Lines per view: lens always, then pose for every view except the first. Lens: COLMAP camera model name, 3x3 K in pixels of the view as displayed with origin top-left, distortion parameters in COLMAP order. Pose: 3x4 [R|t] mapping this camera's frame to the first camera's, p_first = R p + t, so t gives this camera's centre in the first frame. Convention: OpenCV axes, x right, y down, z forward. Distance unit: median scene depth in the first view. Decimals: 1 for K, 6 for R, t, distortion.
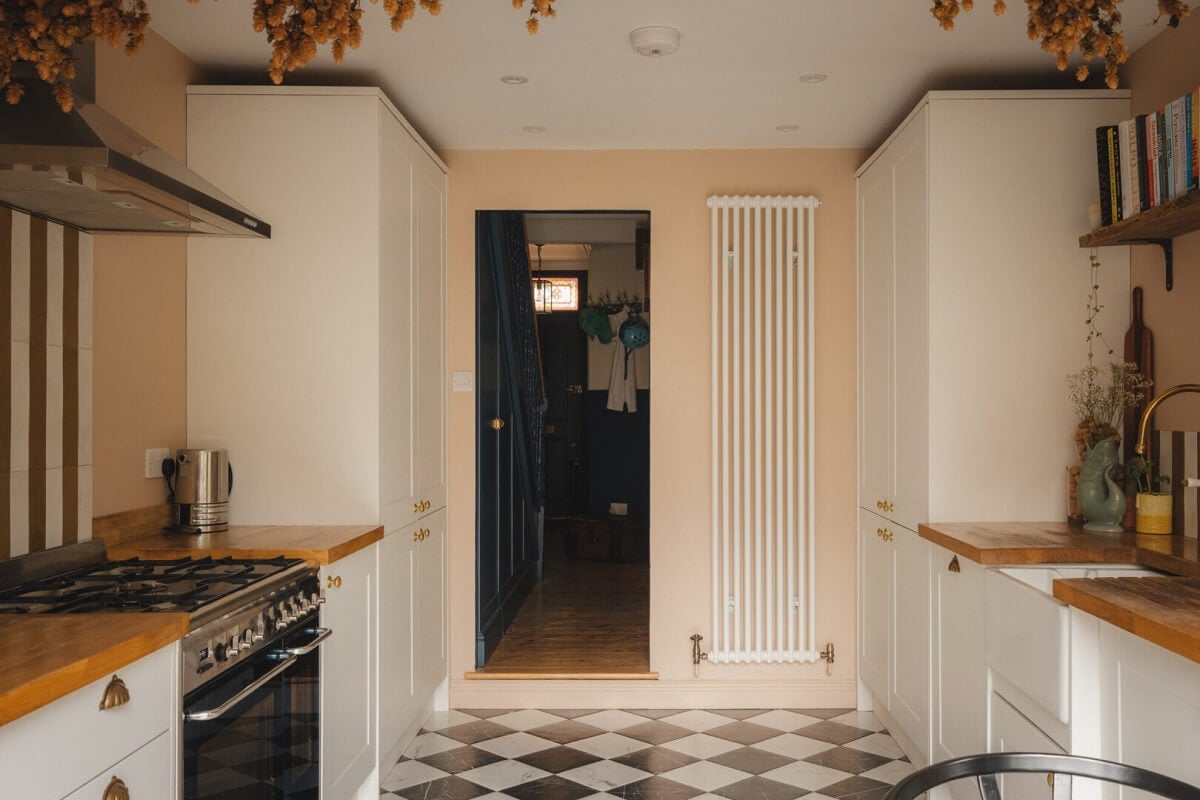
lens RADIAL K [[1071.2, 0, 554.0], [0, 1071.2, 411.7], [0, 0, 1]] dist [-0.012208, 0.014468]
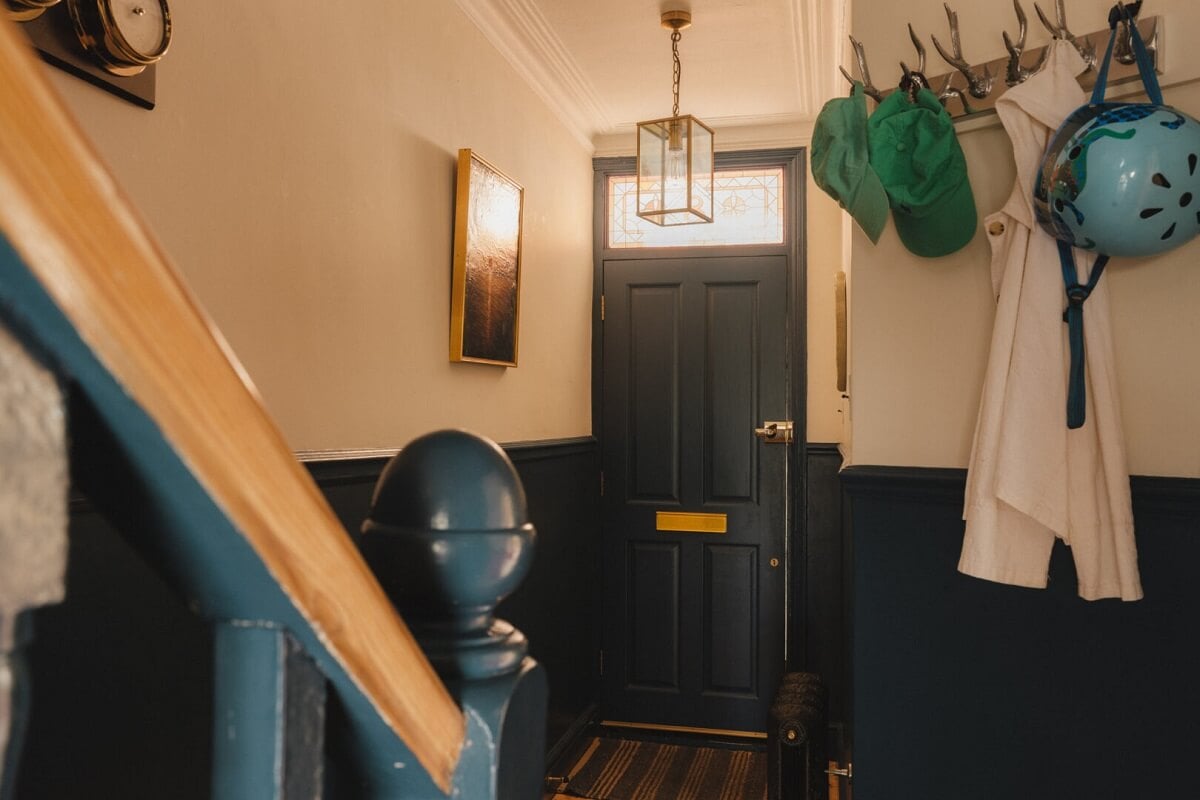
lens RADIAL K [[976.9, 0, 600.0], [0, 976.9, 400.0], [0, 0, 1]] dist [-0.004407, 0.015360]
pose [[0.988755, -0.001115, -0.149543, 0.010846], [-0.003429, 0.999540, -0.030124, -0.029111], [0.149508, 0.030298, 0.988296, 0.812517]]
